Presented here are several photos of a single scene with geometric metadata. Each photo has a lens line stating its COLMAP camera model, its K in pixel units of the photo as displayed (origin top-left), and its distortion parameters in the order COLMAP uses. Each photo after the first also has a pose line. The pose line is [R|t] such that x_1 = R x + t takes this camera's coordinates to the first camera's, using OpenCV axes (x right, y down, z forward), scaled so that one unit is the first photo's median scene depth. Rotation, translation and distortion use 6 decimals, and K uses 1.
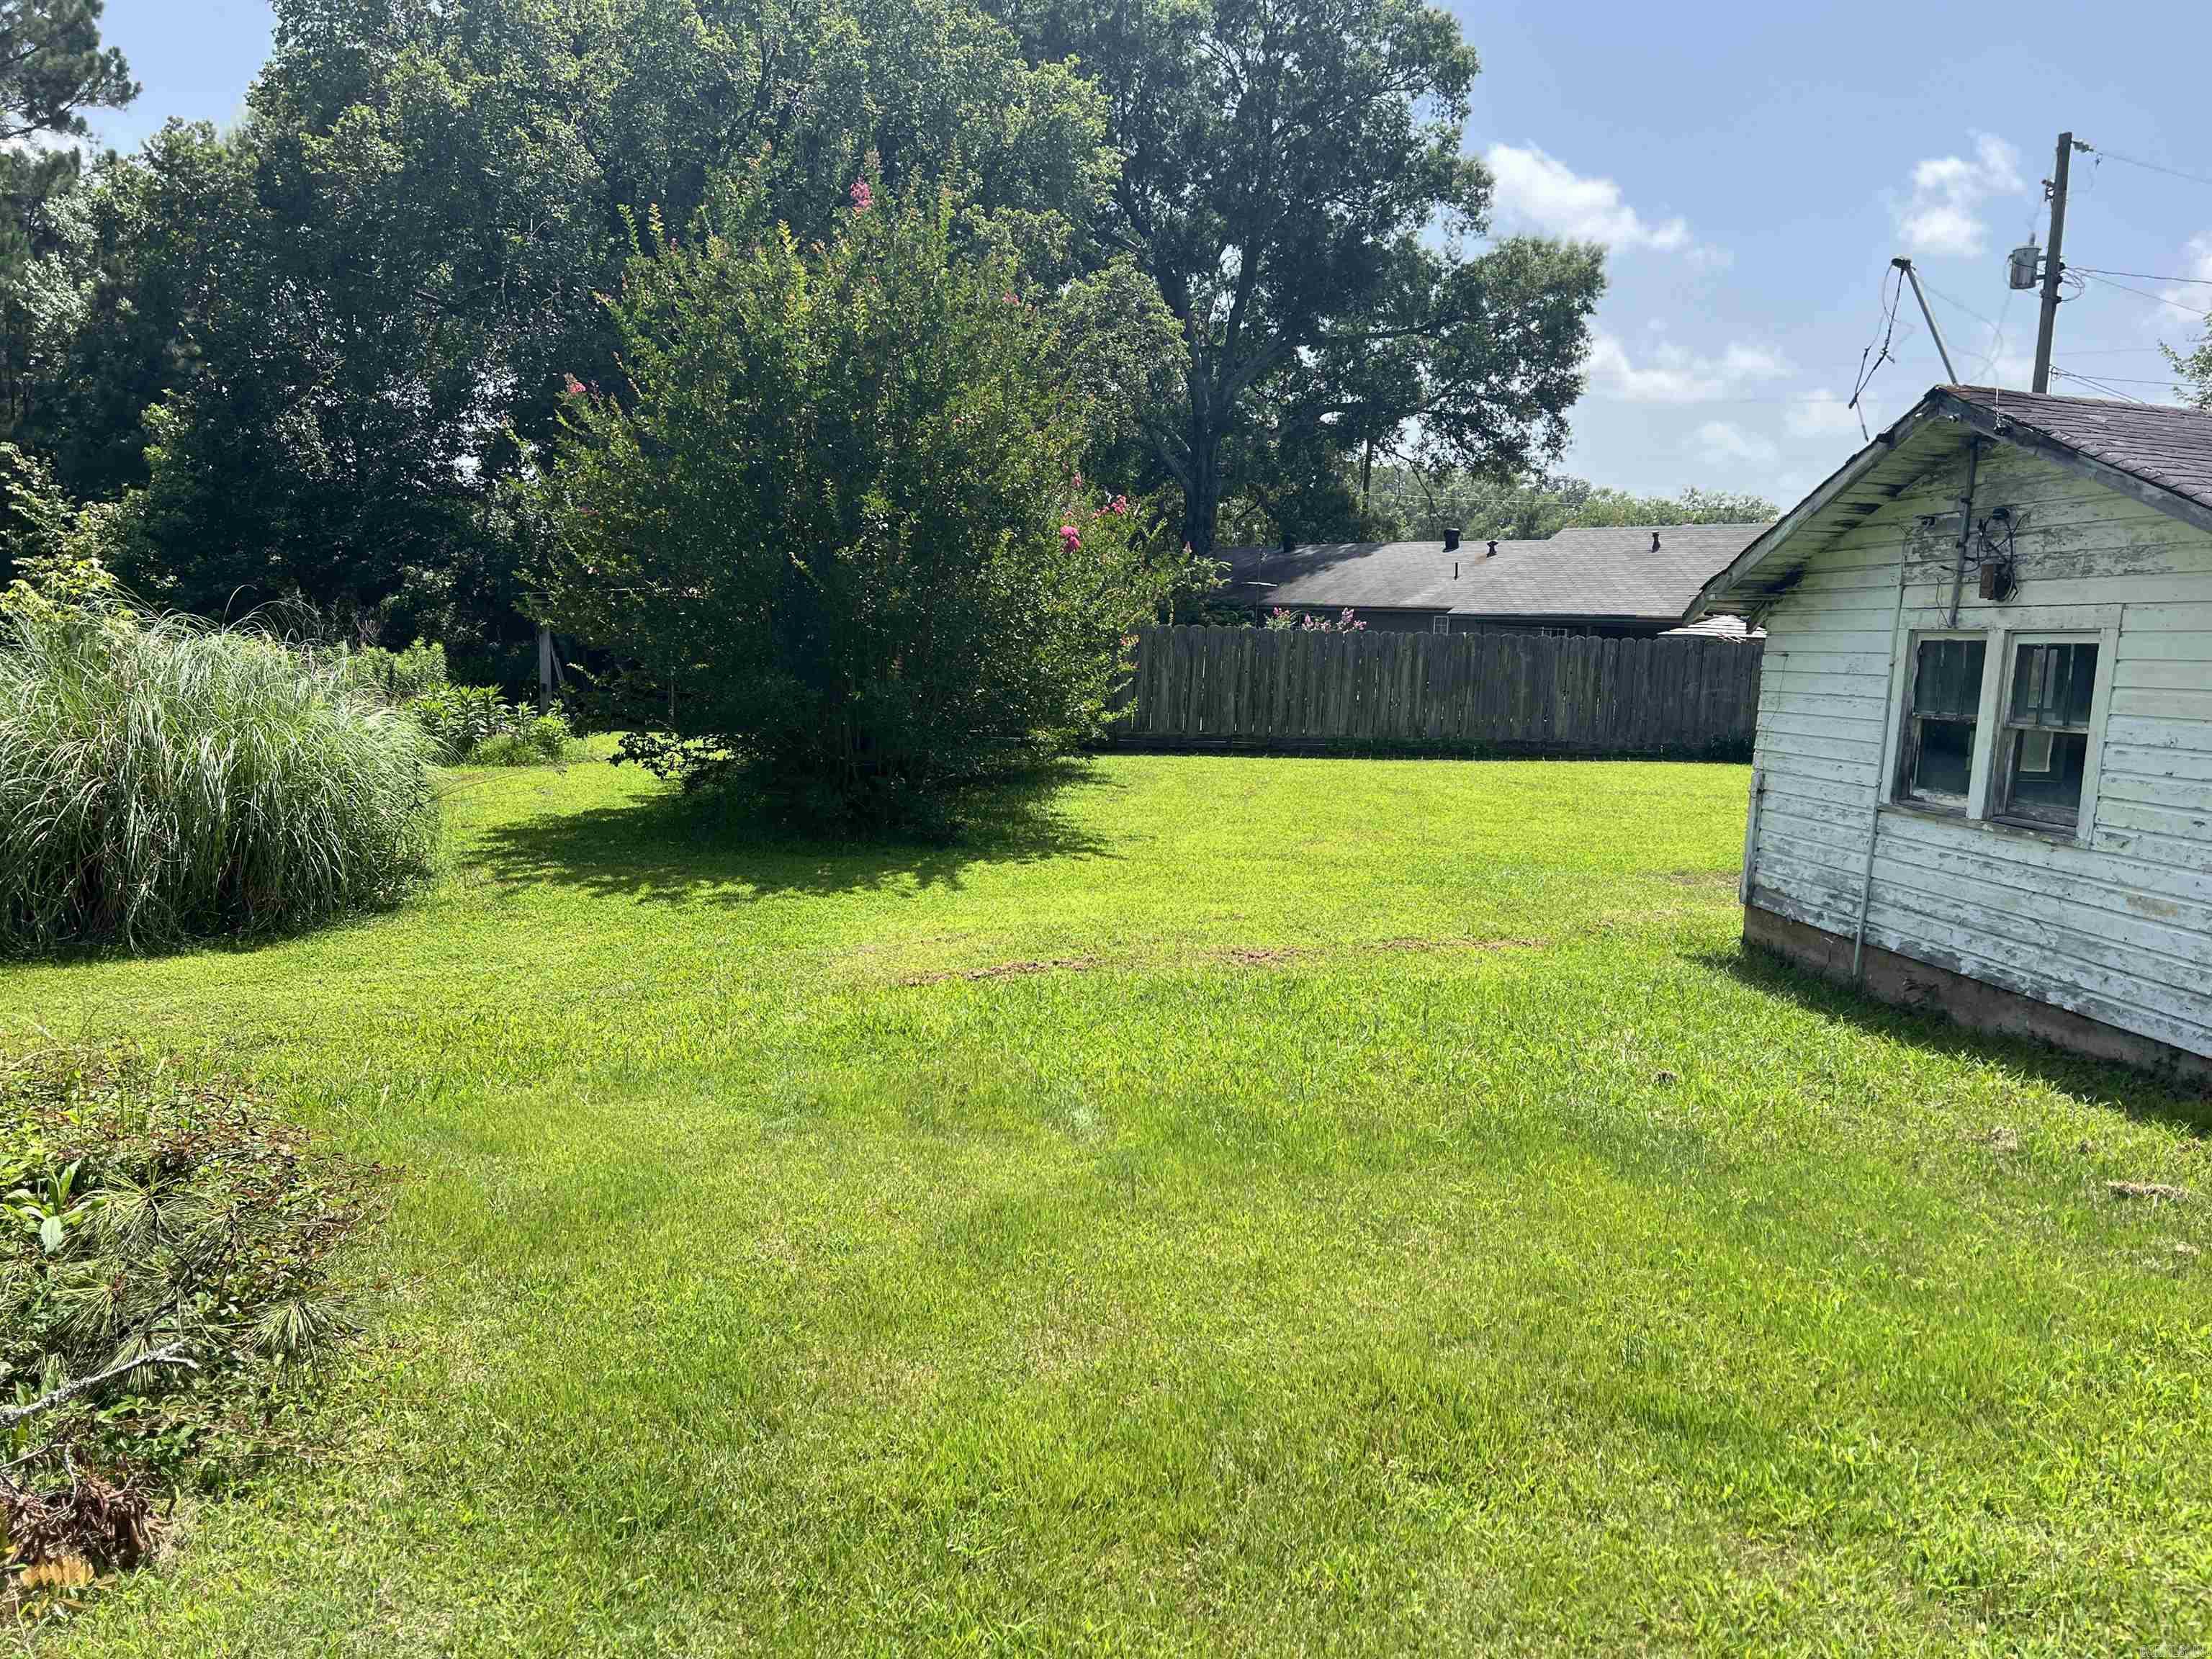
lens RADIAL K [[1637.7, 0, 1105.2], [0, 1637.7, 828.8], [0, 0, 1]] dist [0.008826, -0.012132]
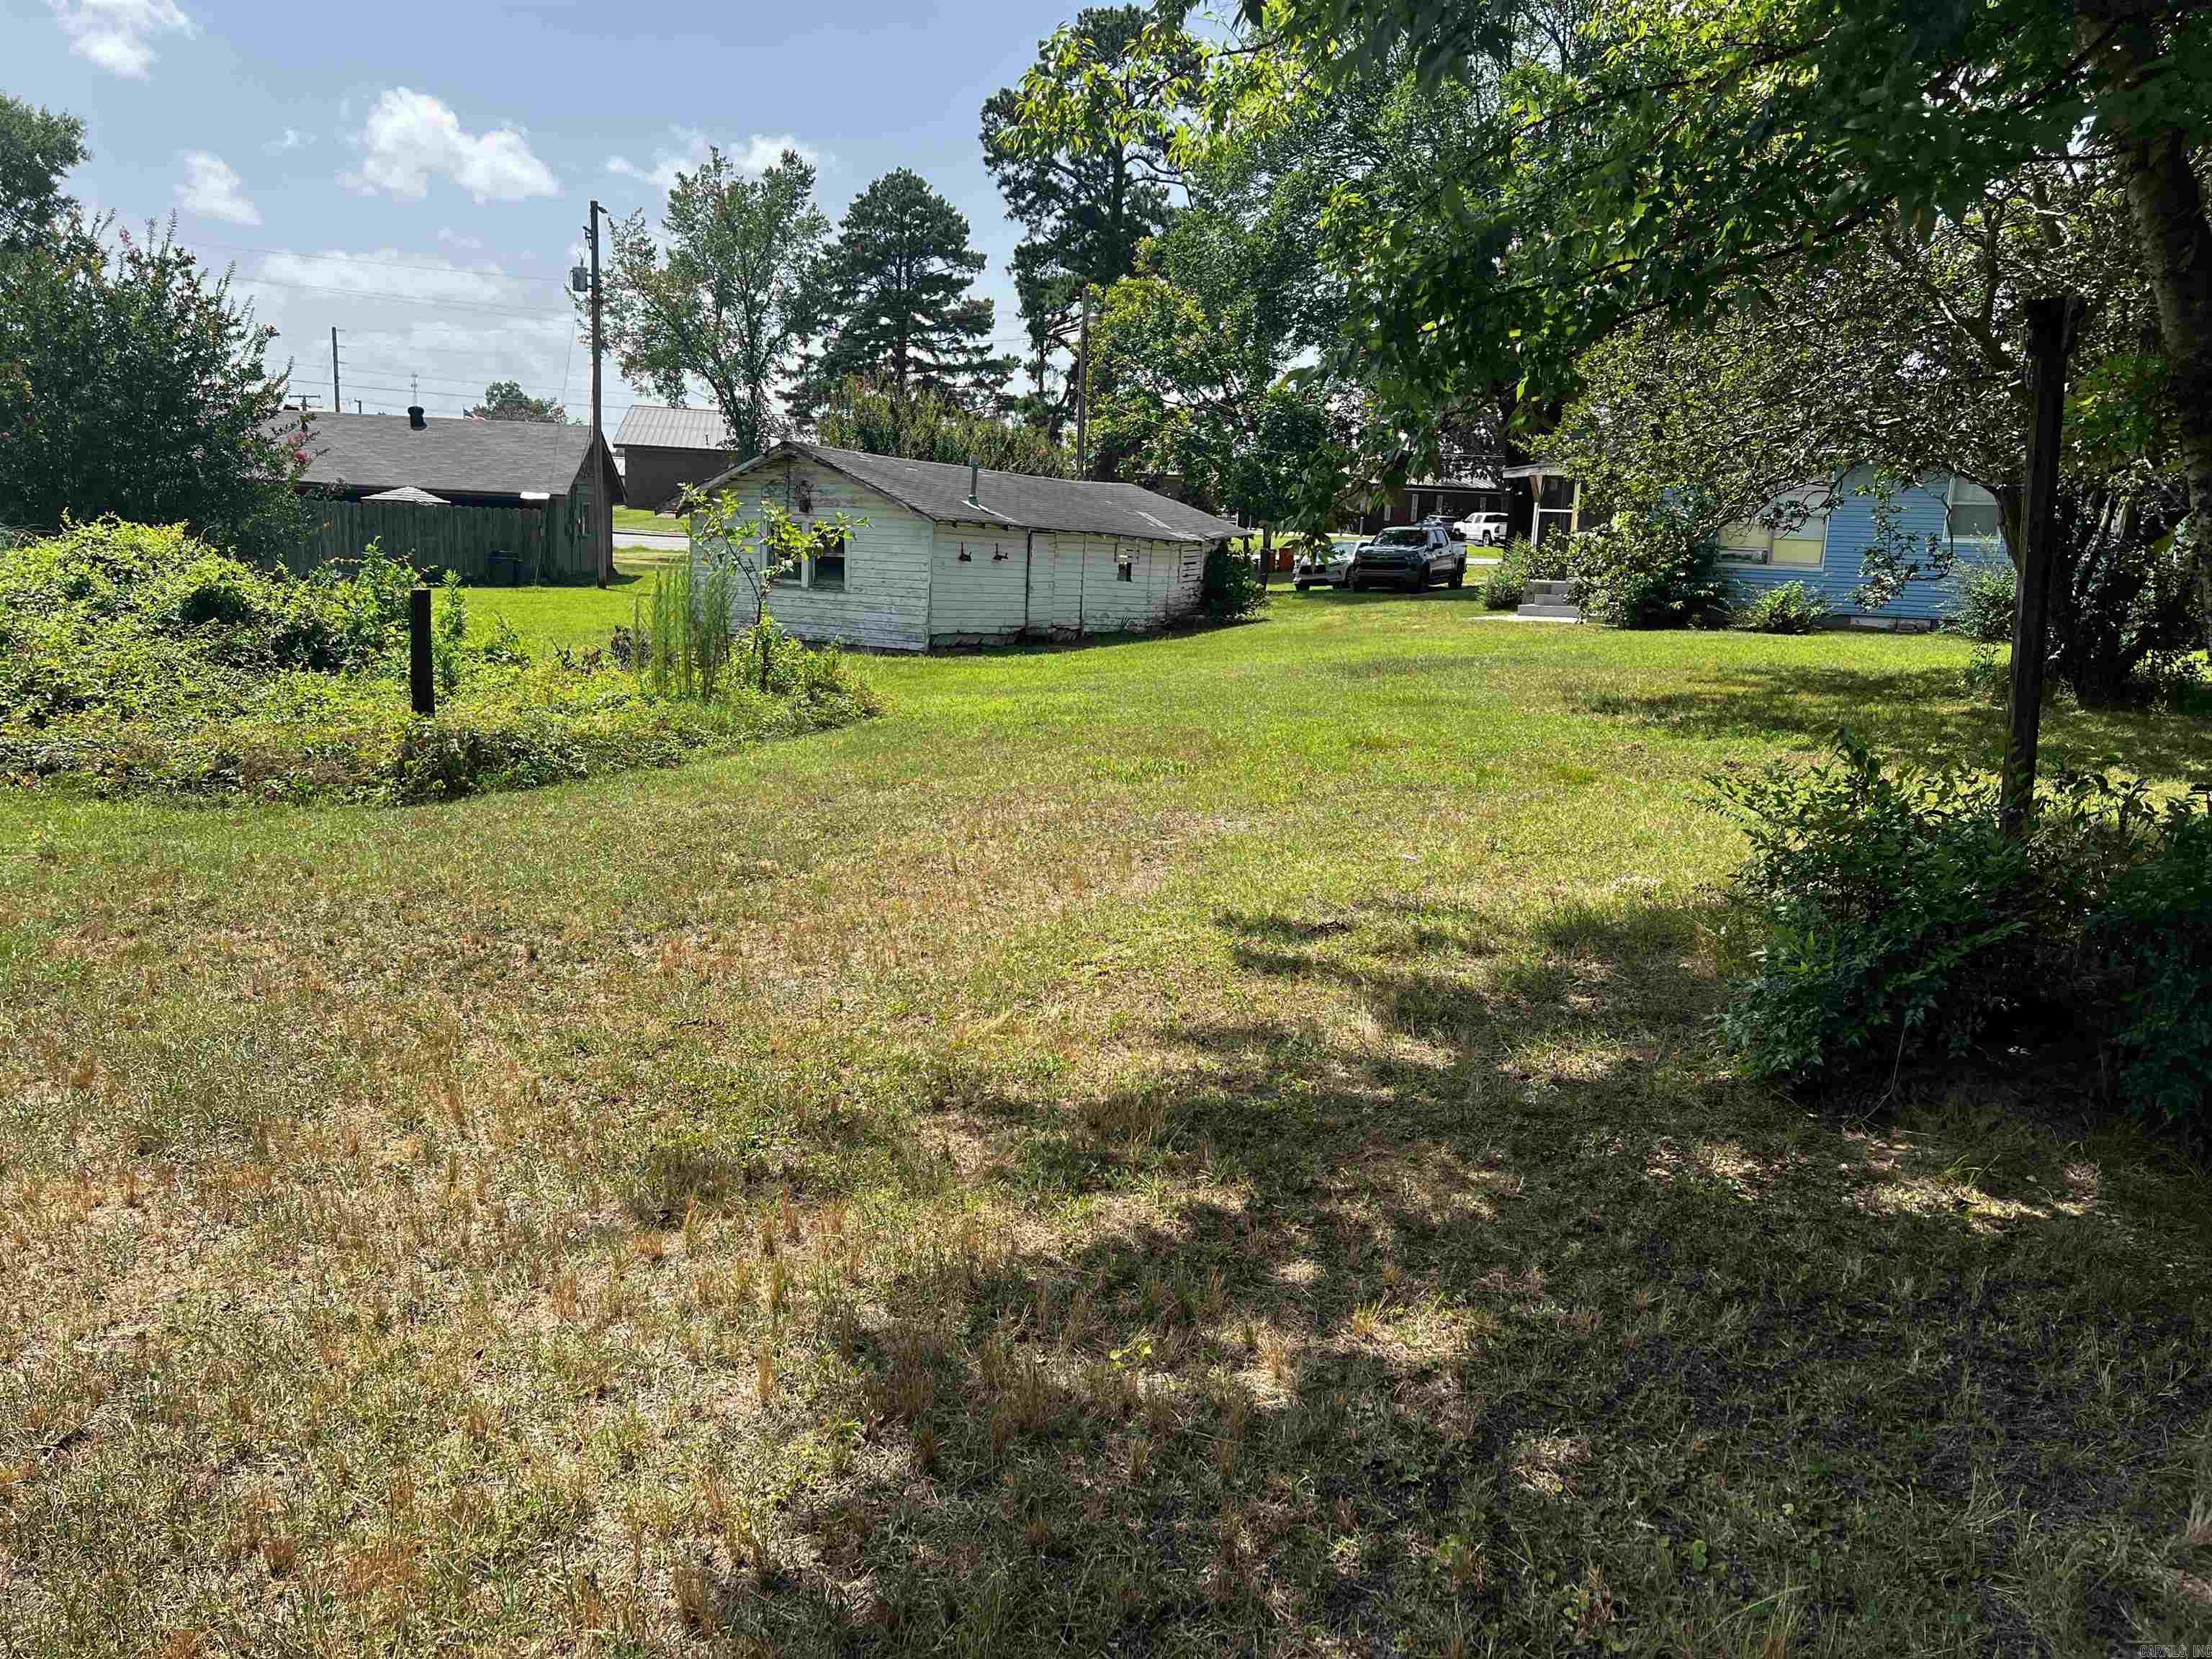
lens RADIAL K [[1637.7, 0, 1106.7], [0, 1637.7, 828.7], [0, 0, 1]] dist [0.008826, -0.012132]
pose [[0.567086, -0.159189, 0.808129, -1.581204], [0.076919, 0.987093, 0.140466, 0.049377], [-0.820059, -0.017496, 0.572011, -1.119437]]
